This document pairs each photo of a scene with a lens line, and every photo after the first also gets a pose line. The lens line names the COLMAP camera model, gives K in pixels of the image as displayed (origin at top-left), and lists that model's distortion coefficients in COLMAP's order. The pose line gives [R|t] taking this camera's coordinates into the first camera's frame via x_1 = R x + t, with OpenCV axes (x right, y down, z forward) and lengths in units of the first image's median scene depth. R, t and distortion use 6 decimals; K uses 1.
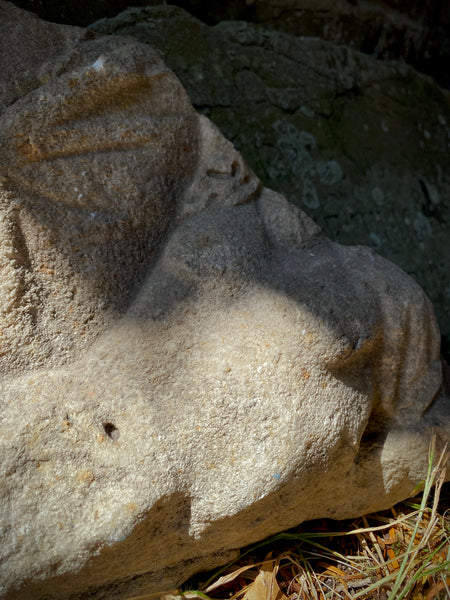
lens RADIAL K [[466.2, 0, 231.0], [0, 466.2, 294.8], [0, 0, 1]] dist [0.016783, -0.036907]
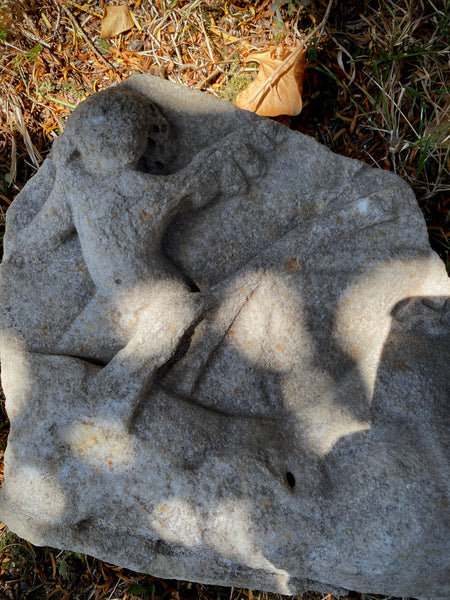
lens RADIAL K [[466.2, 0, 227.0], [0, 466.2, 290.9], [0, 0, 1]] dist [0.016783, -0.036907]
pose [[0.875247, 0.315278, -0.366800, -0.066093], [-0.287422, 0.948964, 0.129833, -0.337551], [0.389013, -0.008210, 0.921196, -0.350131]]
